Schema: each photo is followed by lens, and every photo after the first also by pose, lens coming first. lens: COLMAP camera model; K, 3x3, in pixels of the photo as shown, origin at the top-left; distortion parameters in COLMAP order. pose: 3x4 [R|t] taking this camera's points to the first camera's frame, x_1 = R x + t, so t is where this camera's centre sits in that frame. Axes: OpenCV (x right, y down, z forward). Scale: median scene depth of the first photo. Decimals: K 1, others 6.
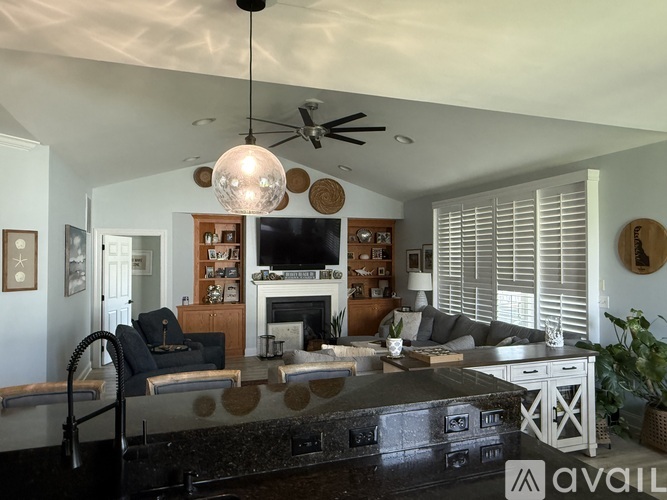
lens RADIAL K [[471.6, 0, 333.1], [0, 471.6, 250.7], [0, 0, 1]] dist [-0.011488, -0.010435]
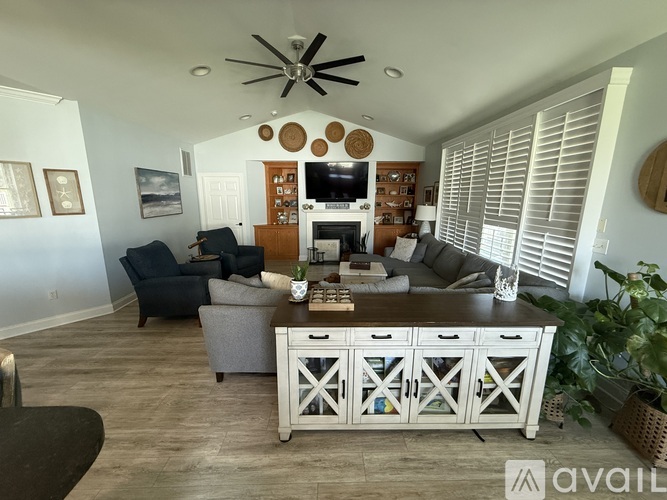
lens RADIAL K [[267.4, 0, 330.8], [0, 267.4, 251.3], [0, 0, 1]] dist [-0.012012, 0.000867]
pose [[0.948385, 0.069535, -0.309402, 0.227349], [0.000316, 0.975457, 0.220190, 0.013327], [0.317120, -0.208923, 0.925087, 0.349624]]
